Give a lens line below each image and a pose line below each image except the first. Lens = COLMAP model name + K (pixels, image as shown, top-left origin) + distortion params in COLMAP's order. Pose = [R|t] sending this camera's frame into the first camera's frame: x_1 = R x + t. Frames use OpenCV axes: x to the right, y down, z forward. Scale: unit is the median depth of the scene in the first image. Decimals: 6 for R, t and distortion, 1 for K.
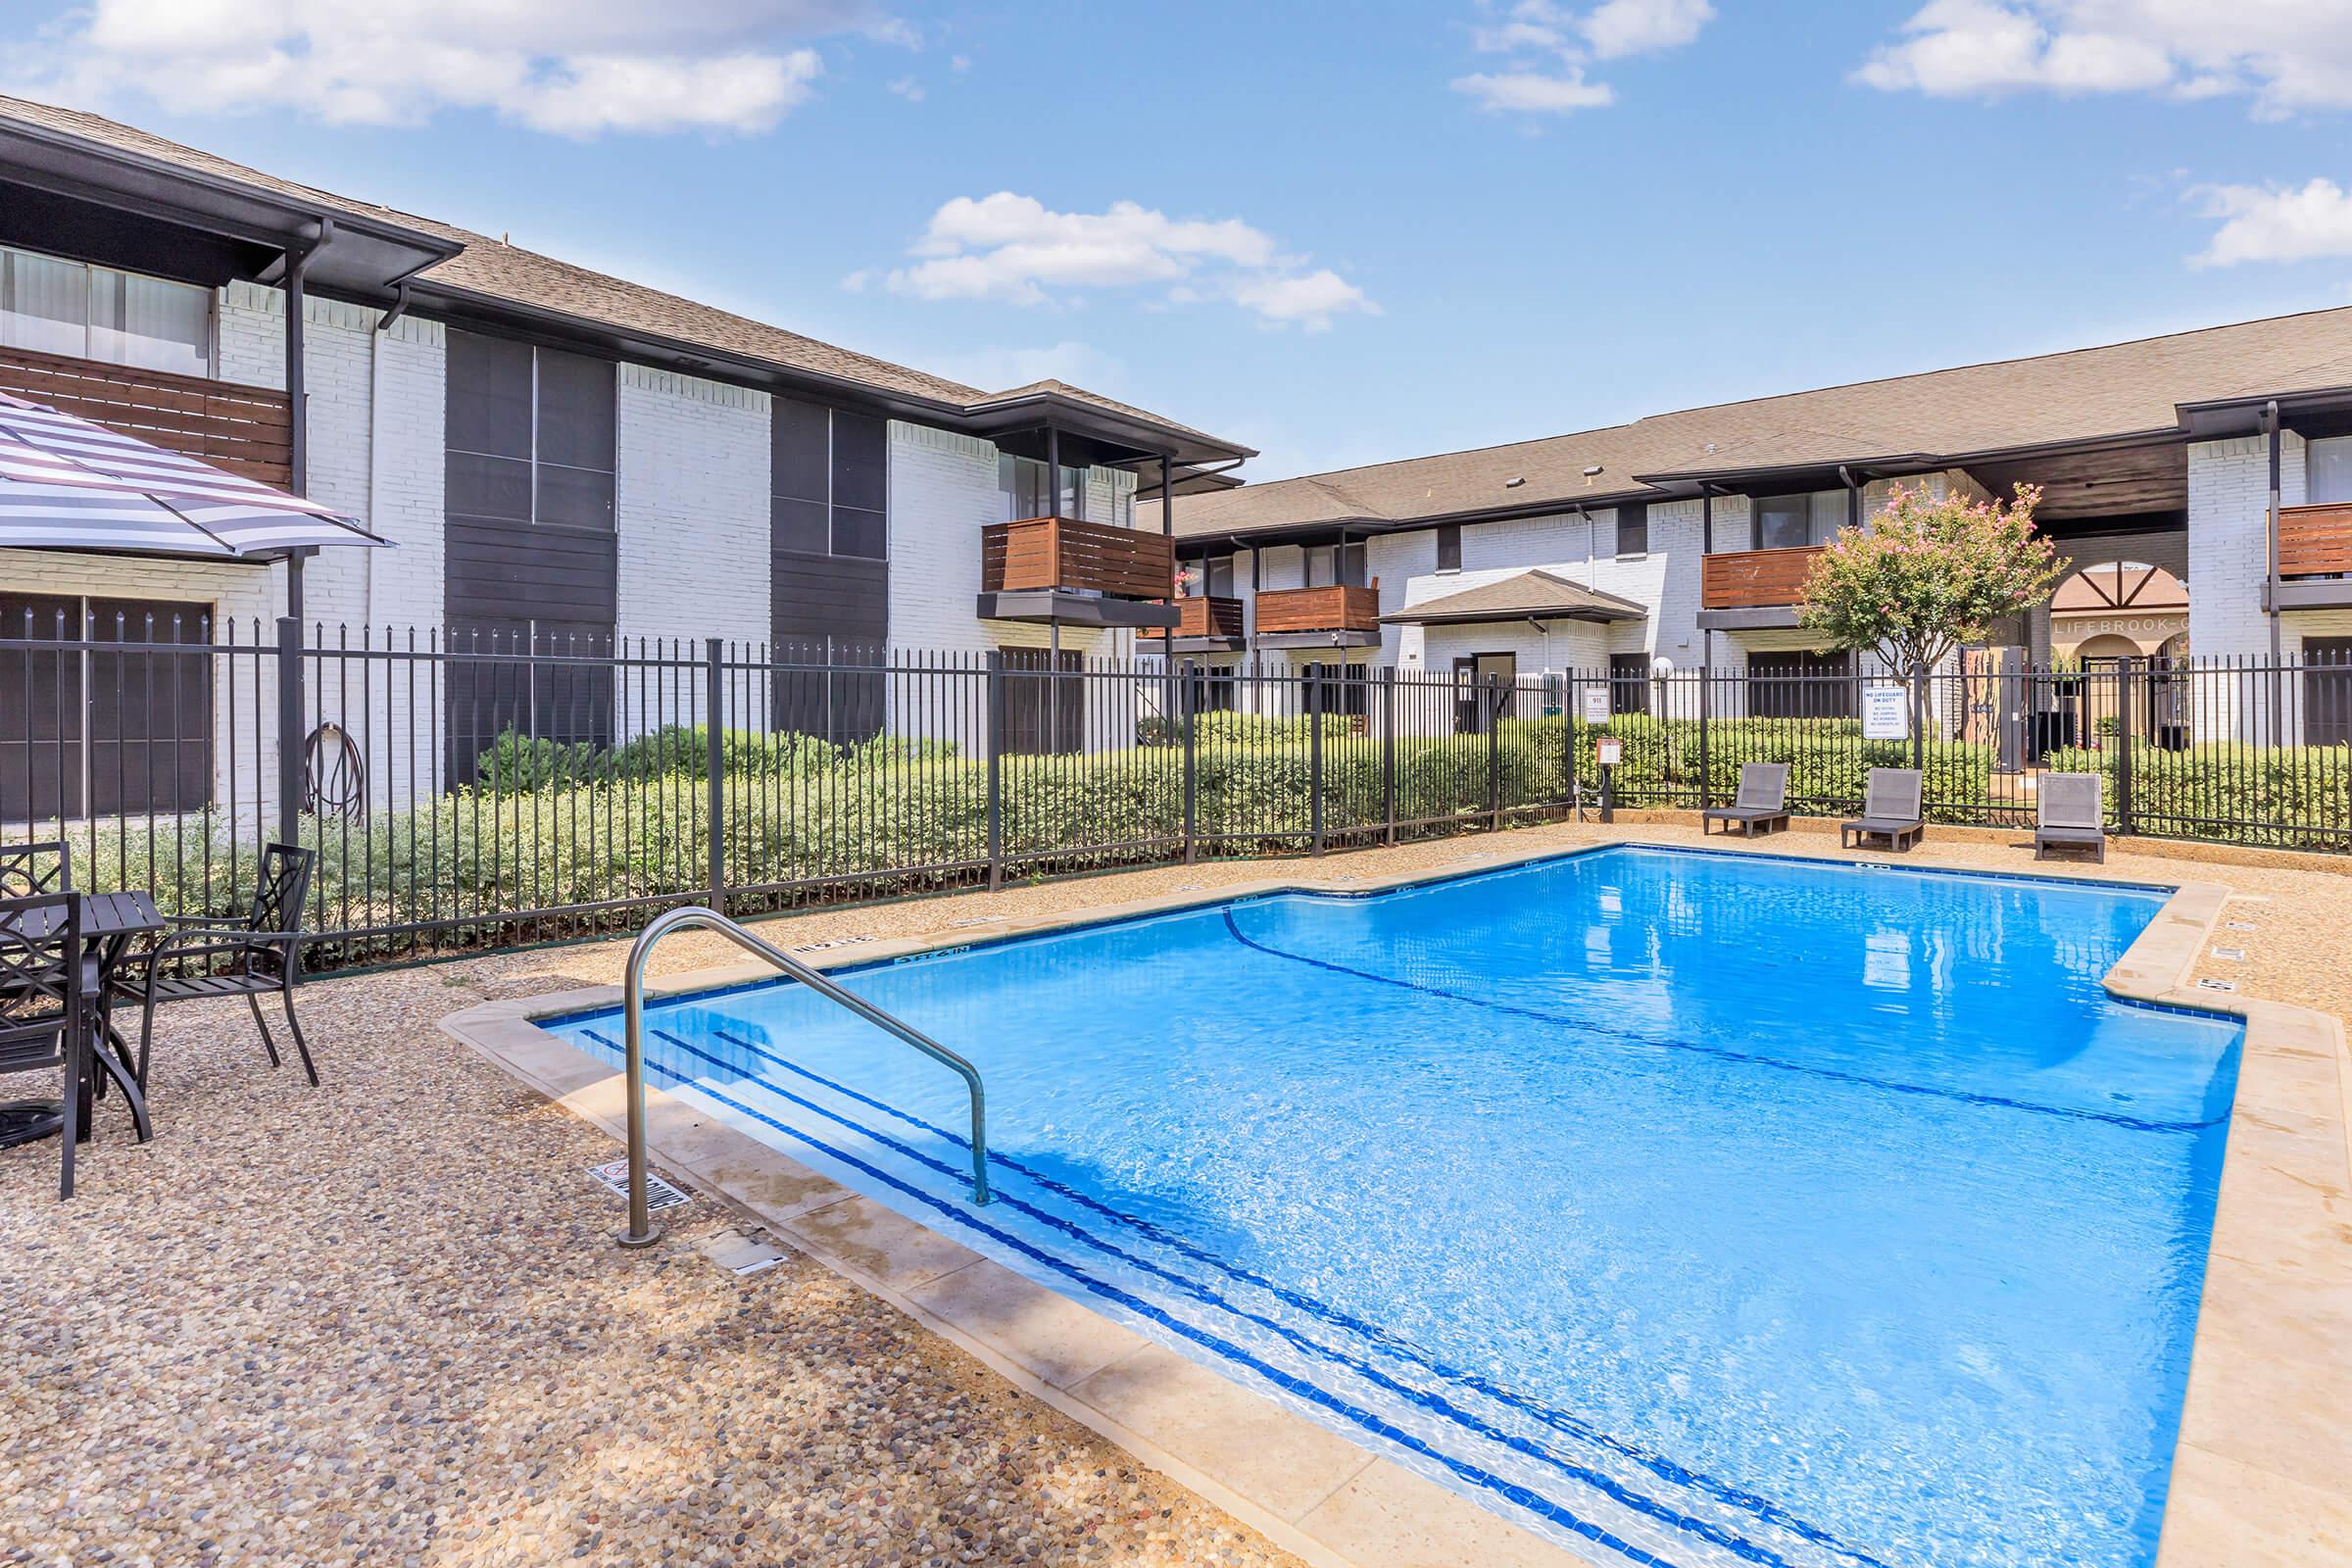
lens RADIAL K [[1200.0, 0, 1177.8], [0, 1200.0, 704.1], [0, 0, 1]] dist [0.005264, 0.002034]
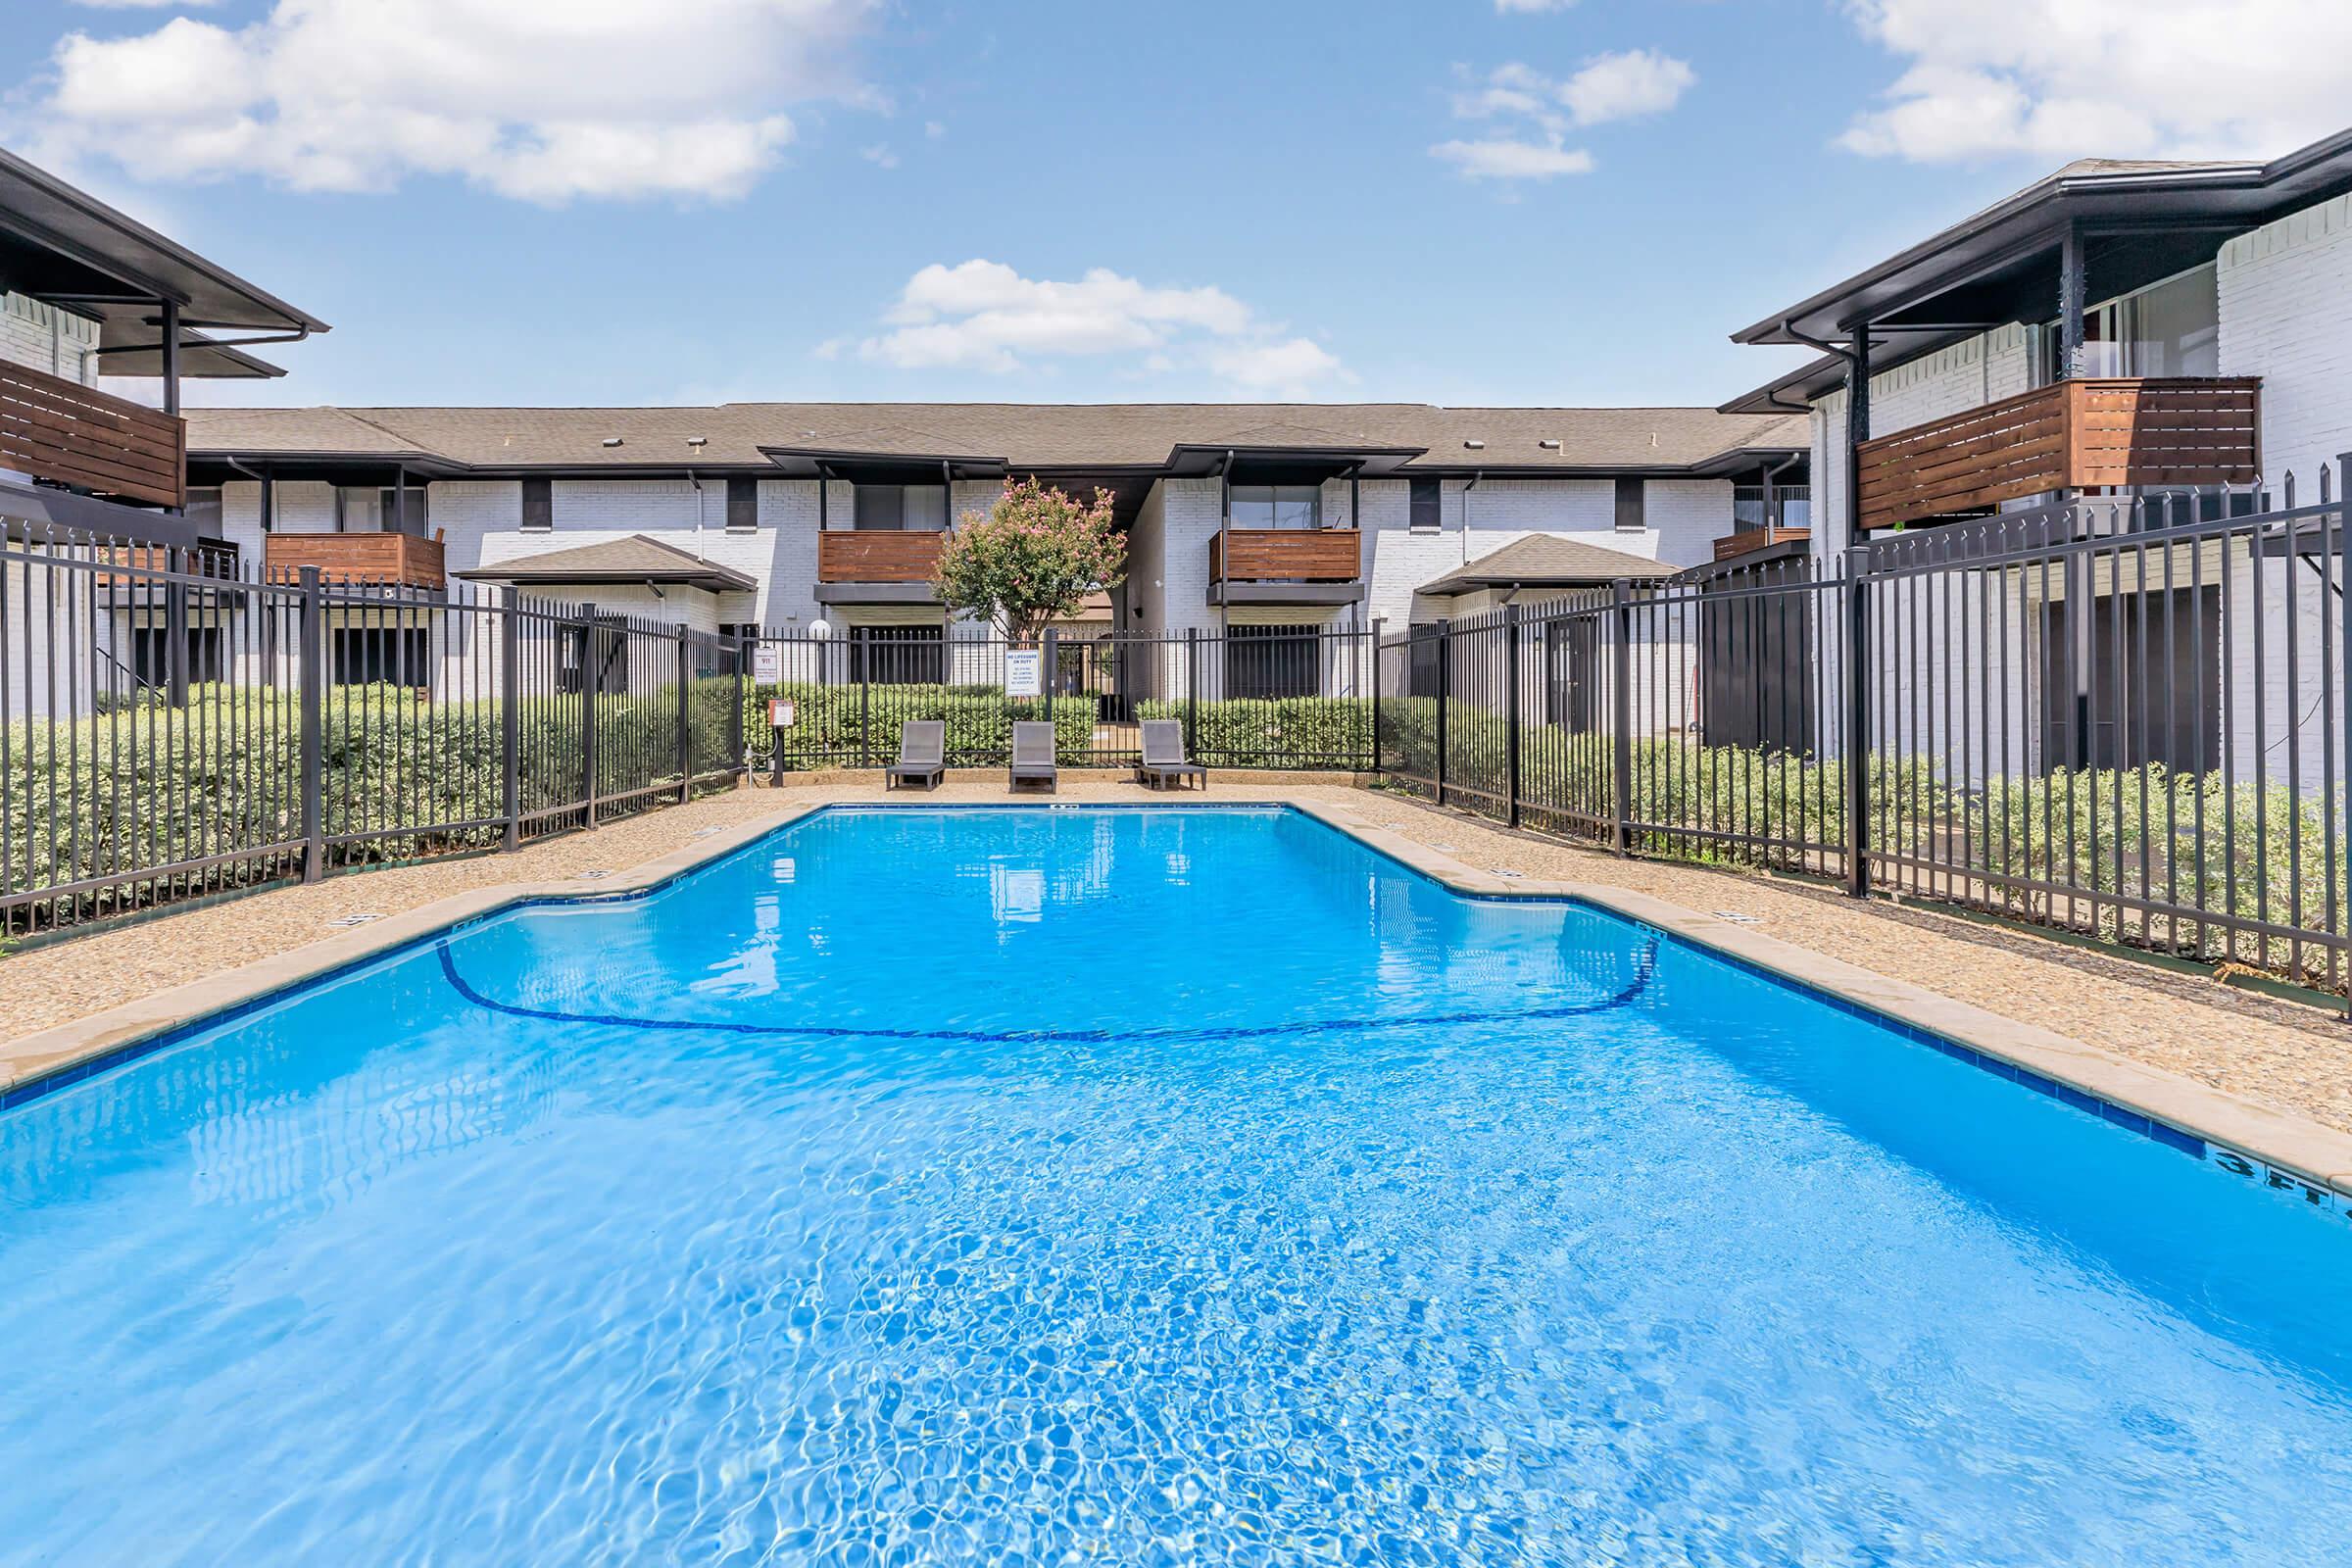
lens RADIAL K [[1101.0, 0, 1121.6], [0, 1101.0, 684.1], [0, 0, 1]] dist [0.000785, 0.001901]
pose [[0.727327, -0.000437, 0.686291, -0.048699], [0.001138, 0.999999, -0.000568, 0.016333], [-0.686290, 0.001194, 0.727327, 0.160619]]
